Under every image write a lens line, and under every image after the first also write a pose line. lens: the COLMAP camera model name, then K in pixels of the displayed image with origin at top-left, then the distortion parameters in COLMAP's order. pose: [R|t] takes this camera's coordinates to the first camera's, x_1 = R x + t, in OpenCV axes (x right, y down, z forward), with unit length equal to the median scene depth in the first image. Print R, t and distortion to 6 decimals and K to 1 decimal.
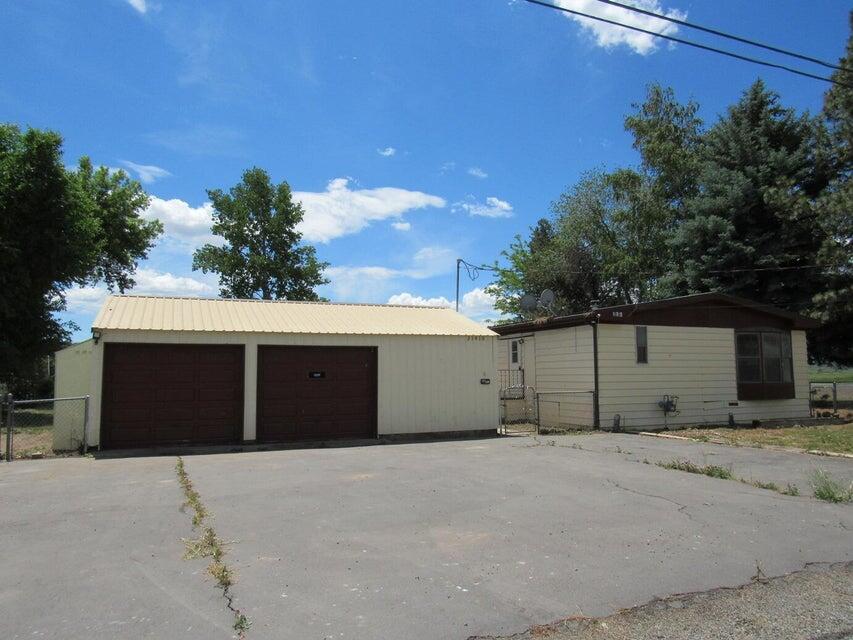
lens RADIAL K [[608.7, 0, 426.2], [0, 608.7, 321.6], [0, 0, 1]] dist [-0.027195, 0.007719]
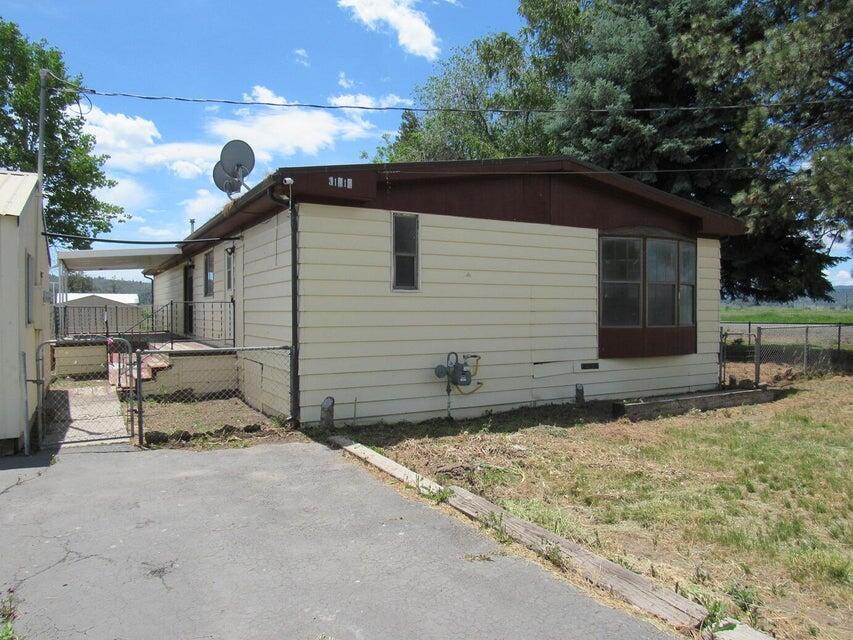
lens RADIAL K [[608.7, 0, 426.4], [0, 608.7, 316.8], [0, 0, 1]] dist [-0.027195, 0.007719]
pose [[0.993428, 0.004394, 0.114376, 0.277357], [-0.015775, 0.994983, 0.098790, 0.036677], [-0.113368, -0.099945, 0.988513, 0.441765]]
